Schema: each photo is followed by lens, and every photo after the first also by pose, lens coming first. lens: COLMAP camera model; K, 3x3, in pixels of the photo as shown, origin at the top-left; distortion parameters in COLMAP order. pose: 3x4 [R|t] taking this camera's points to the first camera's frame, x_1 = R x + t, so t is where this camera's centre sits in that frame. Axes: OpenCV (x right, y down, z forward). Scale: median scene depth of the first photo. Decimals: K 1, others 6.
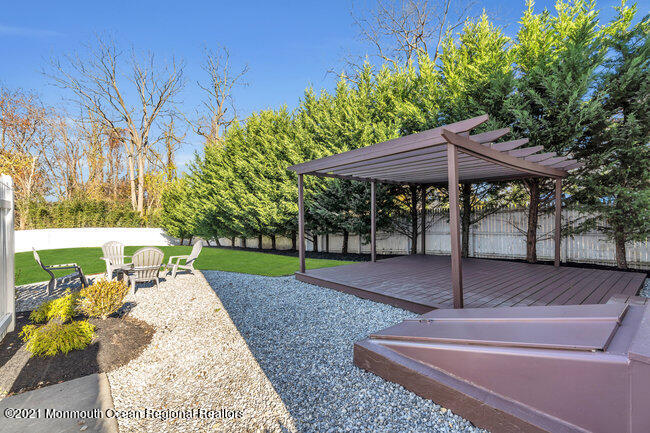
lens RADIAL K [[293.9, 0, 329.7], [0, 293.9, 216.7], [0, 0, 1]] dist [-0.002441, 0.000340]
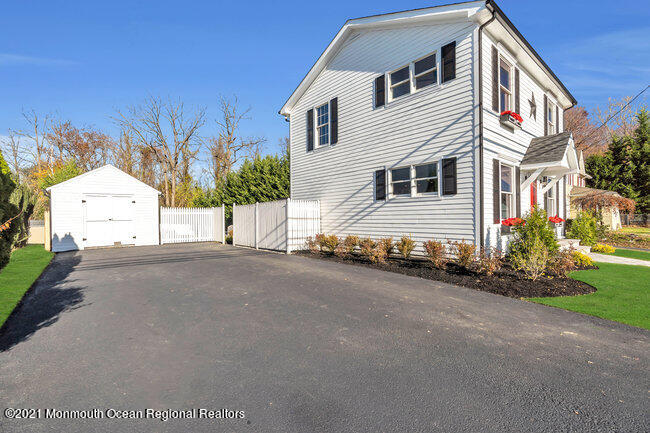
lens RADIAL K [[293.9, 0, 329.7], [0, 293.9, 216.7], [0, 0, 1]] dist [-0.002441, 0.000340]
pose [[0.999936, 0.002865, 0.010931, 0.210224], [-0.002846, 0.999995, -0.001684, 0.006794], [-0.010936, 0.001653, 0.999939, -1.094656]]
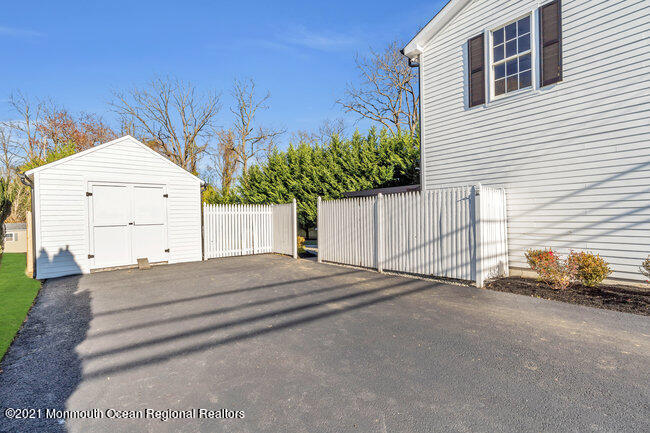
lens RADIAL K [[293.9, 0, 329.7], [0, 293.9, 216.7], [0, 0, 1]] dist [-0.002441, 0.000340]
pose [[0.999820, -0.002566, 0.018812, -0.157202], [0.002580, 0.999996, -0.000743, 0.003637], [-0.018811, 0.000792, 0.999823, -0.673675]]
